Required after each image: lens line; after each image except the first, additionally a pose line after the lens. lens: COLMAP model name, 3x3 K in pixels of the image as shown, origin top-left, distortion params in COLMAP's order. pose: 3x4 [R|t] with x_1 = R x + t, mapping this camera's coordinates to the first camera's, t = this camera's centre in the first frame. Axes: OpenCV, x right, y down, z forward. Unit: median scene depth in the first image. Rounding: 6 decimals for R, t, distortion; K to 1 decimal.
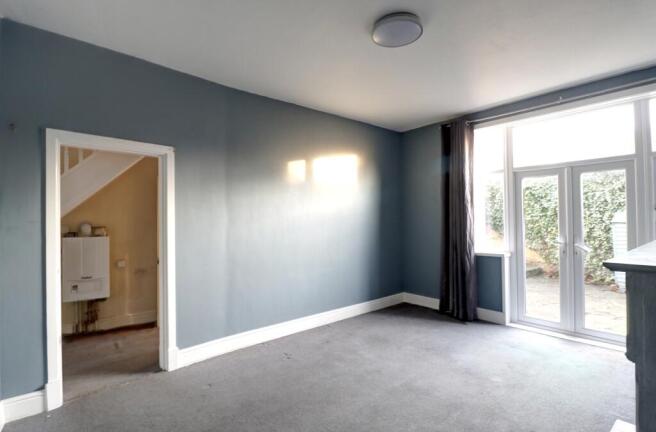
lens RADIAL K [[326.2, 0, 328.0], [0, 326.2, 213.4], [0, 0, 1]] dist [-0.000633, -0.000313]
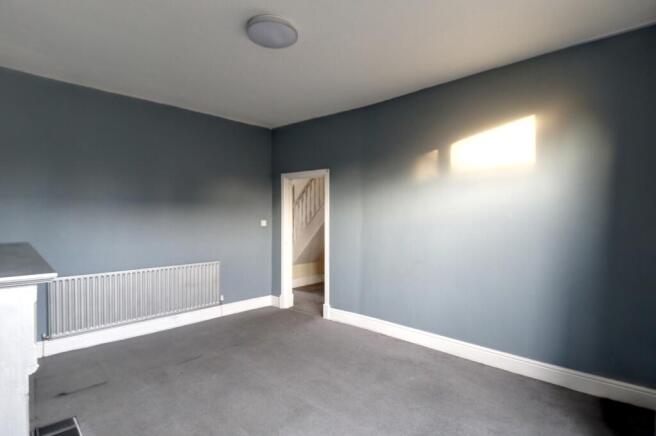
lens RADIAL K [[310.4, 0, 327.6], [0, 310.4, 223.0], [0, 0, 1]] dist [-0.001522, -0.000550]
pose [[0.121406, 0.020416, -0.992393, 0.934951], [0.008616, 0.999729, 0.021621, 0.009011], [0.992566, -0.011176, 0.121197, 0.839340]]
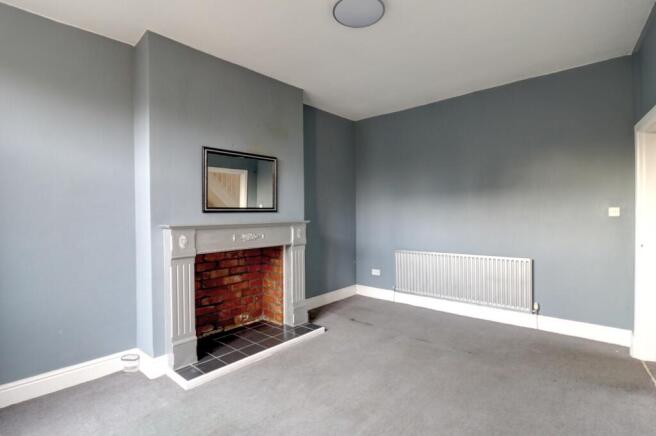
lens RADIAL K [[303.8, 0, 330.8], [0, 303.8, 216.1], [0, 0, 1]] dist [0.001285, -0.000205]
pose [[-0.974898, 0.029615, -0.220674, 0.402644], [0.030346, 0.999539, 0.000080, 0.029305], [0.220574, -0.006619, -0.975348, 1.500987]]
